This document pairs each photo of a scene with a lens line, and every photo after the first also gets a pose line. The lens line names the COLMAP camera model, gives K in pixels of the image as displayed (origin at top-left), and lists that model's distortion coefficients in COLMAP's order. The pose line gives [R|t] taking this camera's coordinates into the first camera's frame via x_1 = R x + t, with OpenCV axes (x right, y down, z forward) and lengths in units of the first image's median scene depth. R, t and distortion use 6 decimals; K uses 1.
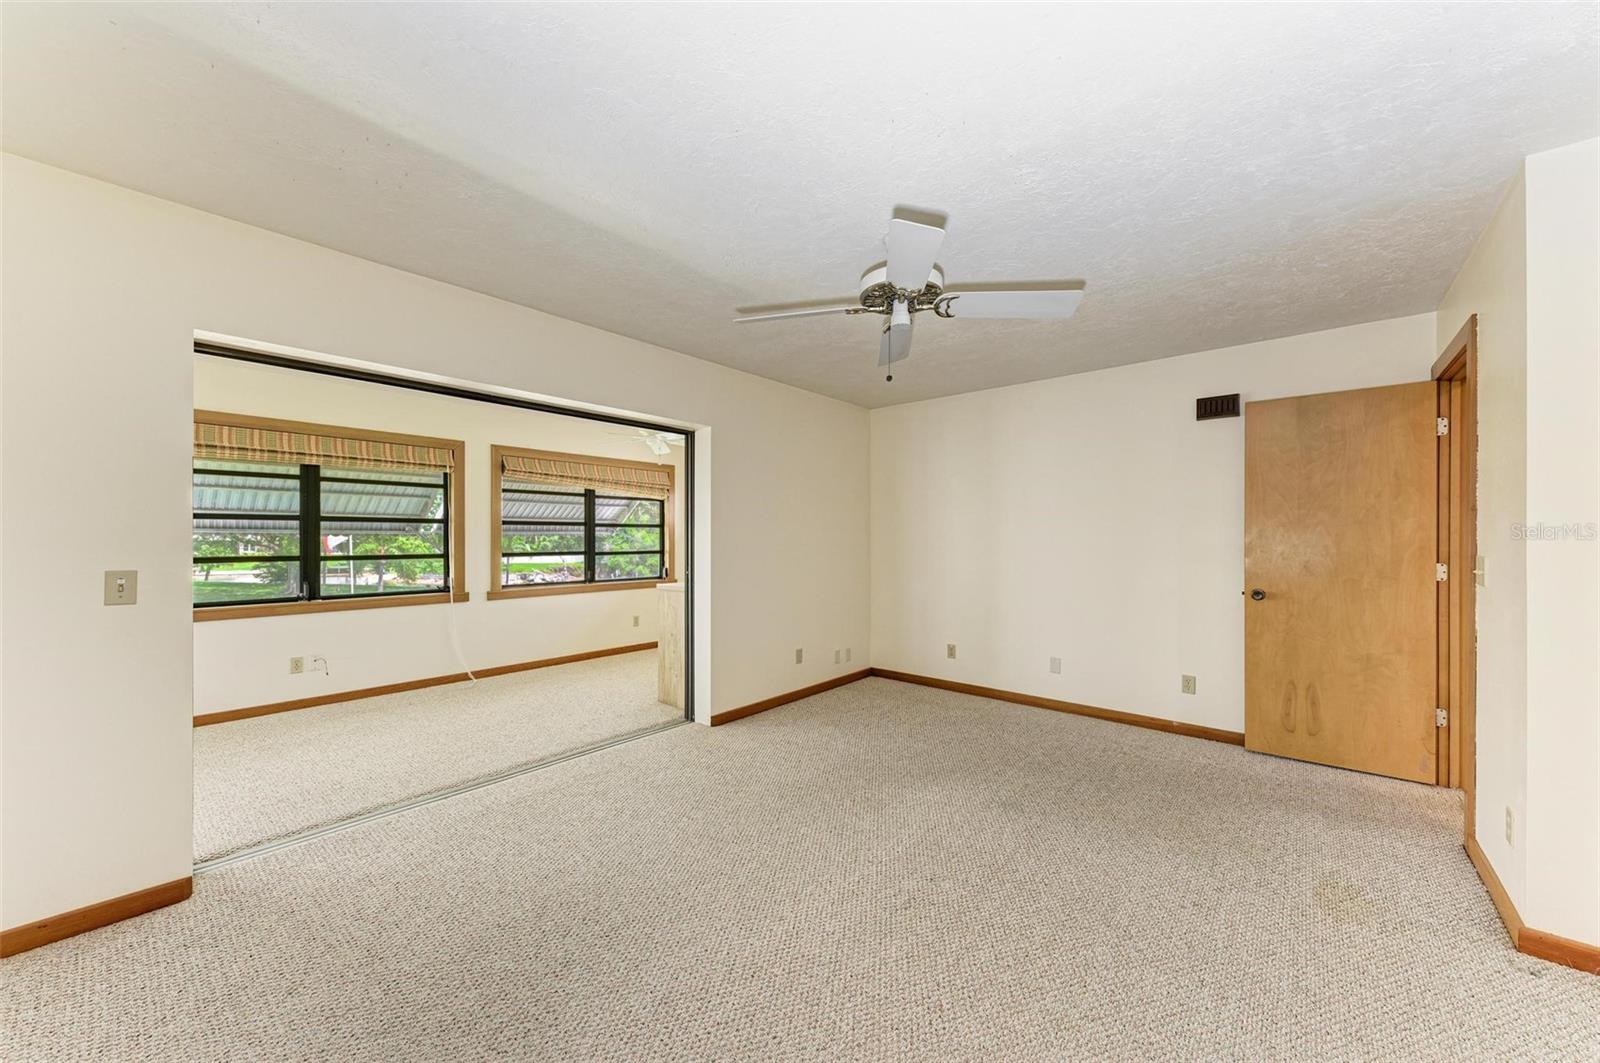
lens RADIAL K [[563.9, 0, 801.6], [0, 563.9, 536.9], [0, 0, 1]] dist [0.000706, -0.003556]
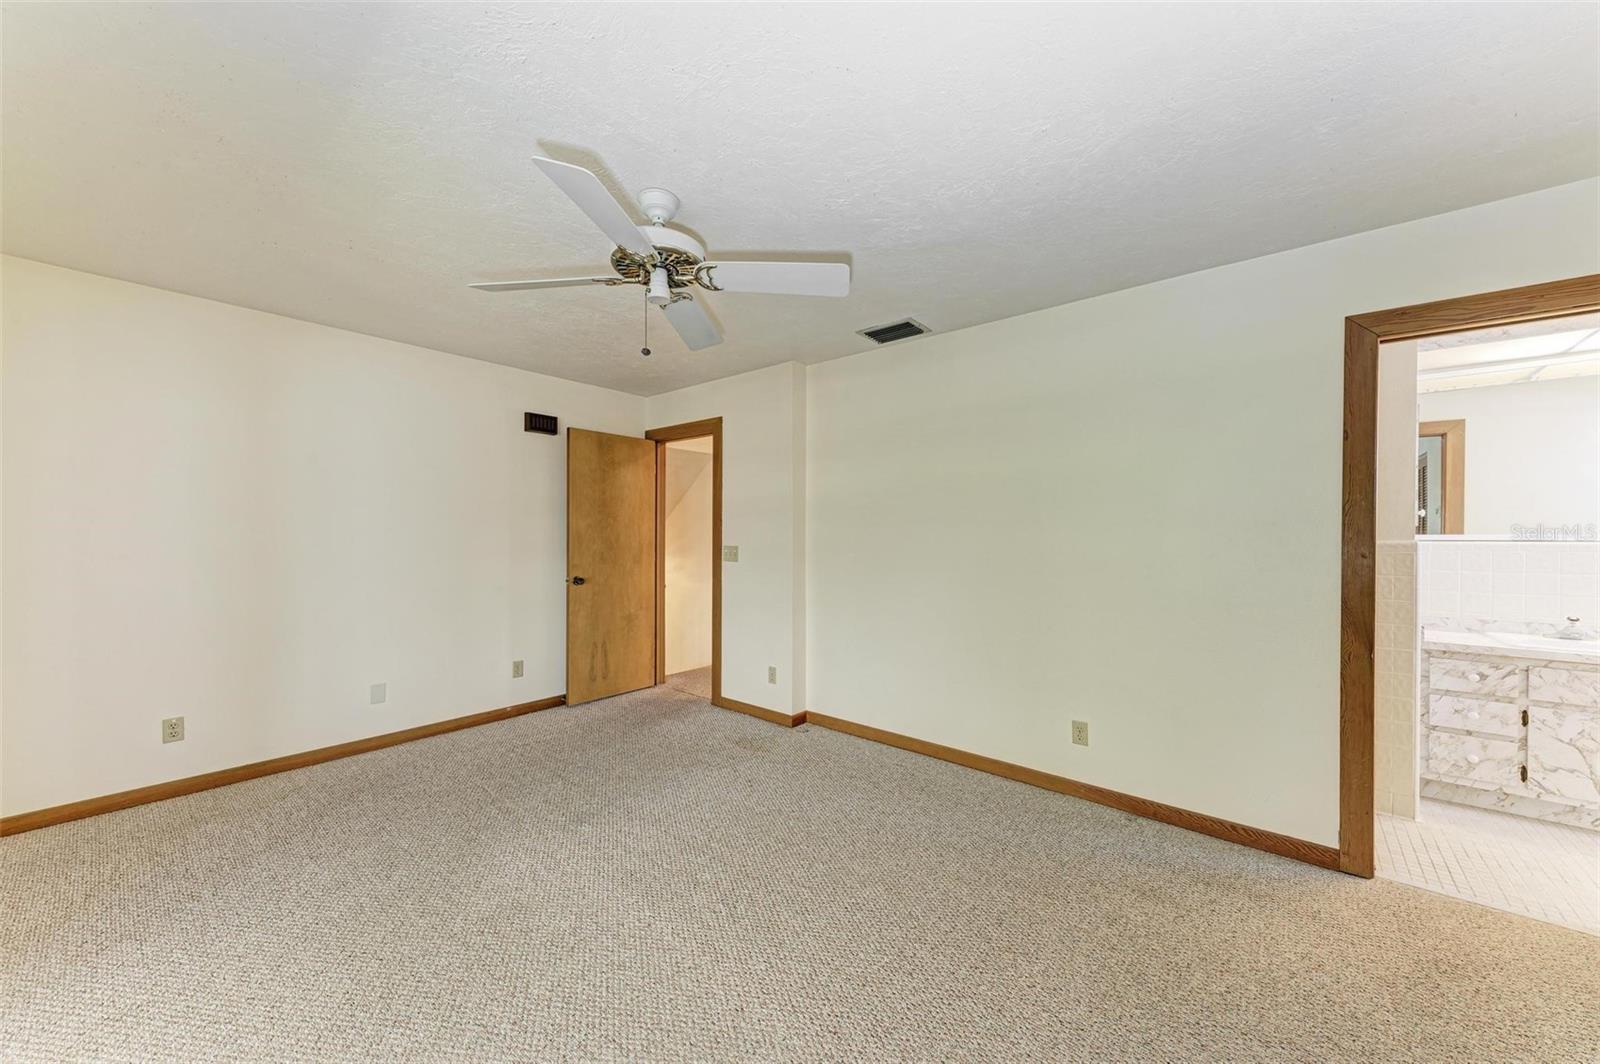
lens RADIAL K [[563.9, 0, 801.6], [0, 563.9, 537.4], [0, 0, 1]] dist [0.000706, -0.003556]
pose [[-0.016560, -0.003717, 0.999856, -0.481191], [-0.004202, 0.999985, 0.003648, -0.001858], [-0.999854, -0.004141, -0.016575, 0.530103]]
